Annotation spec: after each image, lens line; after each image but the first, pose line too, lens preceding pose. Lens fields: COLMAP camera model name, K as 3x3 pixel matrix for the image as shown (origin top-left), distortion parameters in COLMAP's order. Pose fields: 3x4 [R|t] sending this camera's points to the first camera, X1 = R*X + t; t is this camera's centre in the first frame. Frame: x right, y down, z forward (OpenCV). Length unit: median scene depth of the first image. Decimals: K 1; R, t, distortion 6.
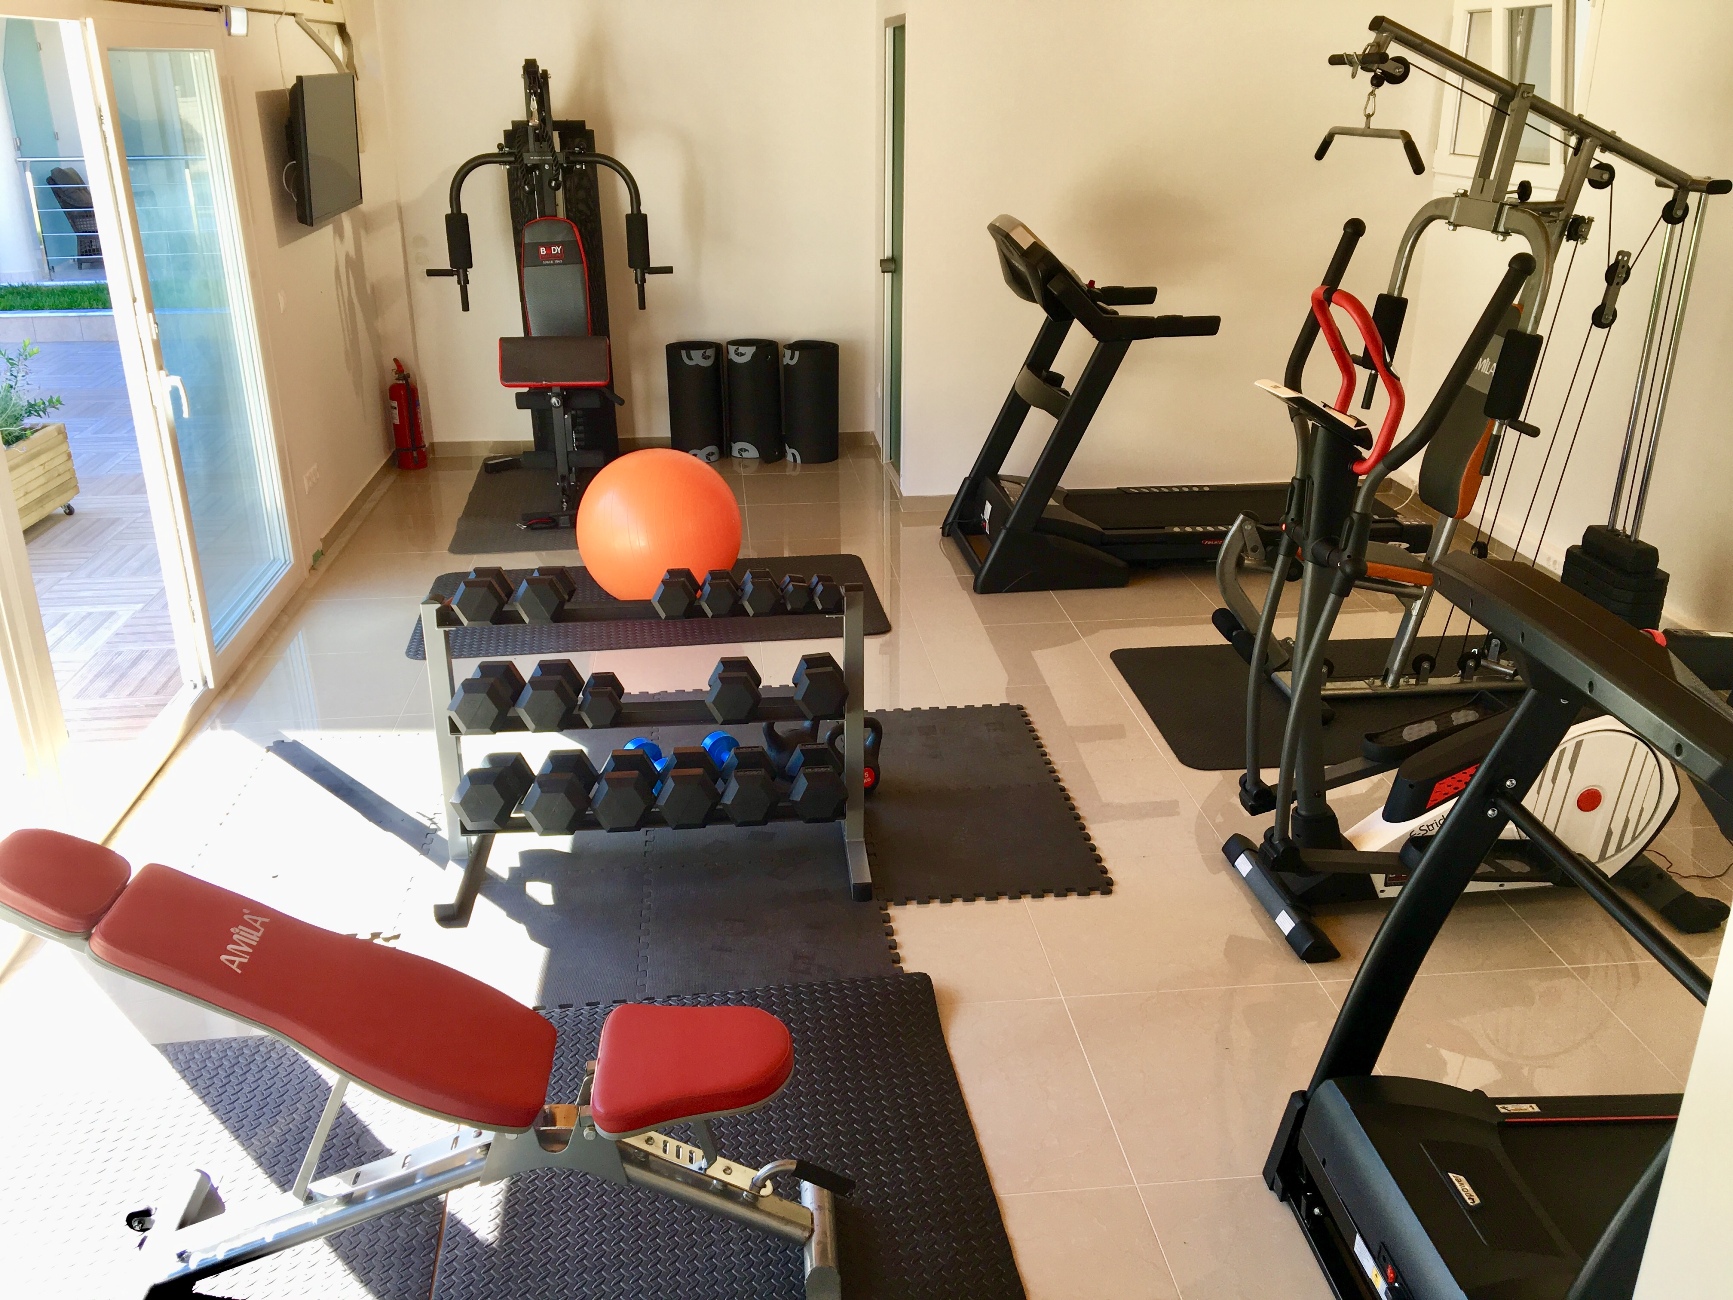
lens RADIAL K [[1459.9, 0, 872.7], [0, 1459.9, 653.8], [0, 0, 1]] dist [0.035429, -0.018039]
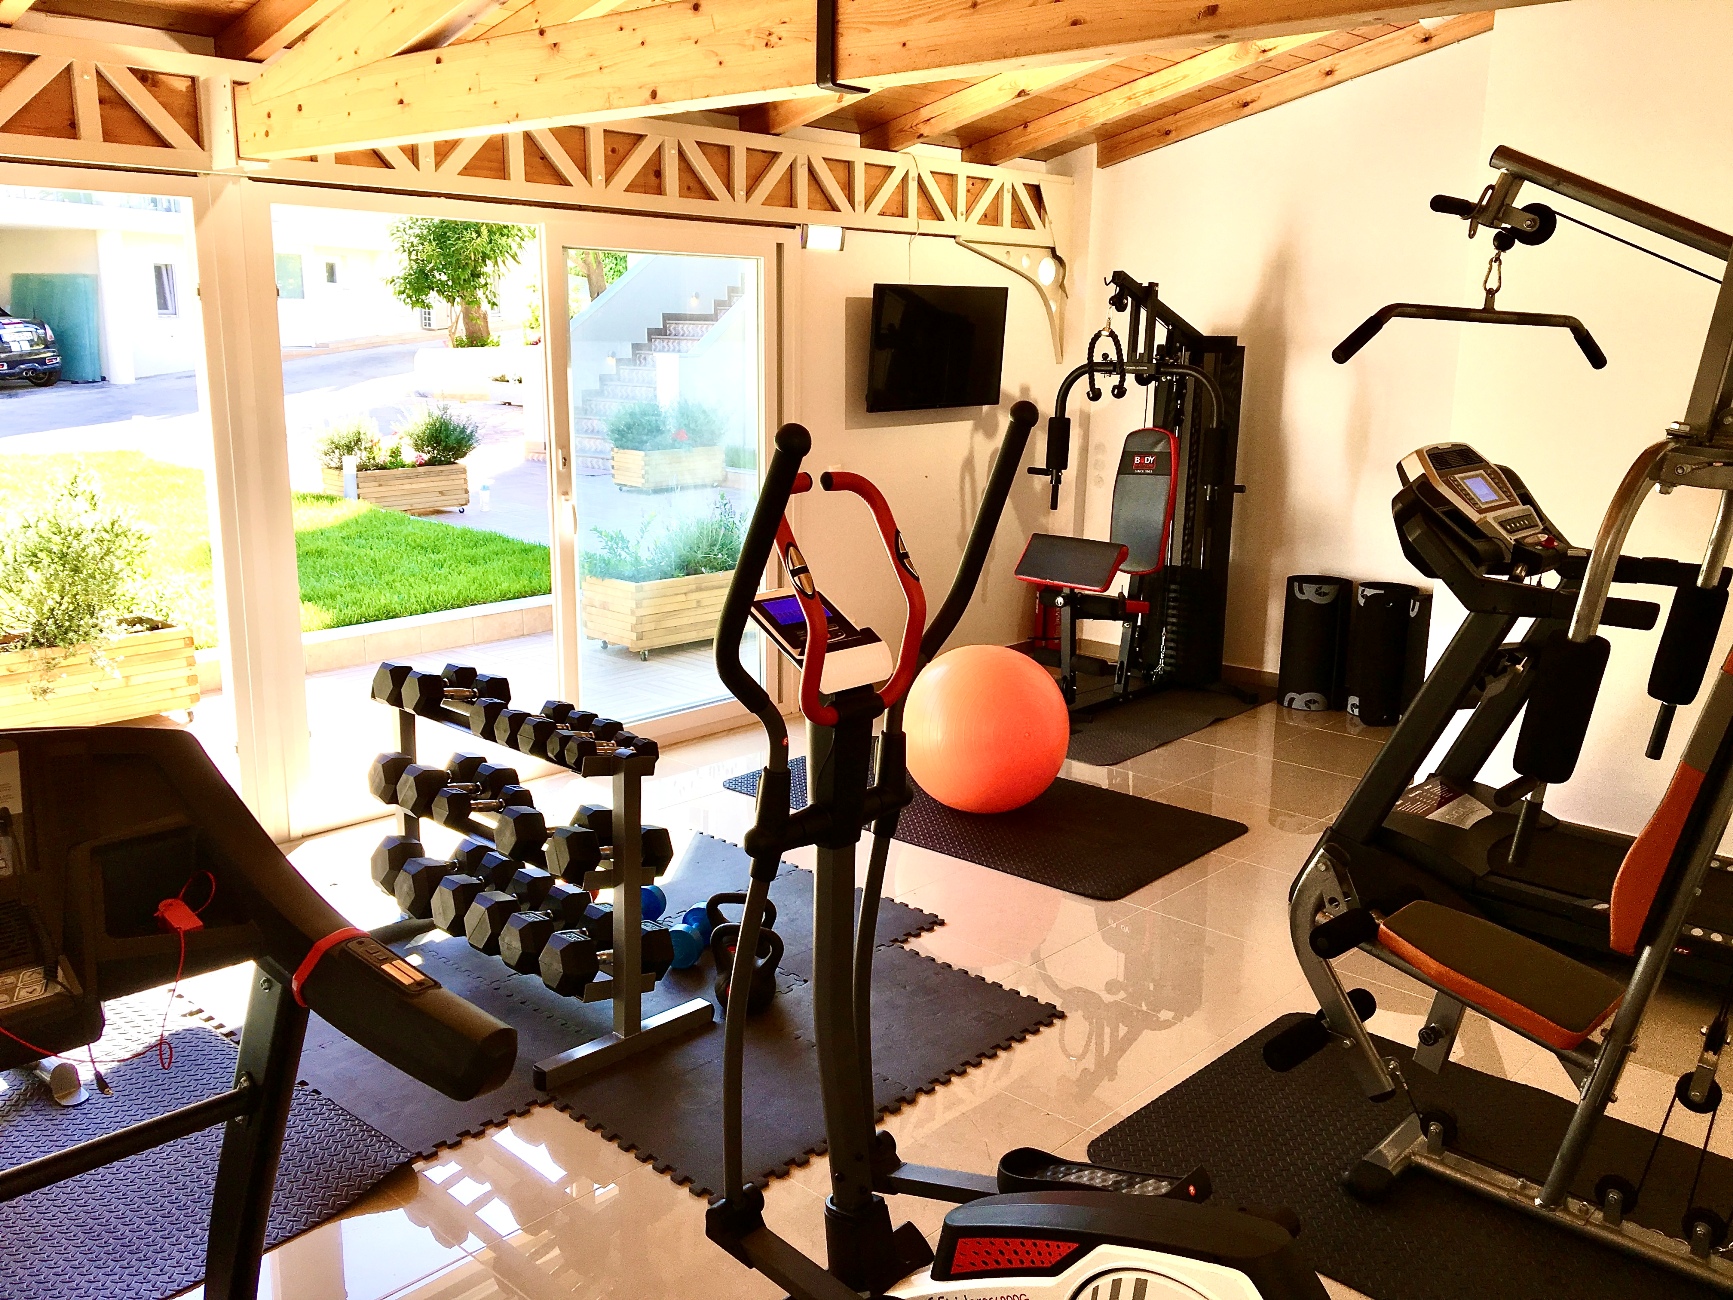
lens RADIAL K [[1459.9, 0, 873.3], [0, 1459.9, 653.1], [0, 0, 1]] dist [0.035429, -0.018039]
pose [[0.679550, 0.174464, -0.712583, 0.633199], [-0.287985, 0.956783, -0.040382, -0.102770], [0.674742, 0.232655, 0.700425, 0.382581]]
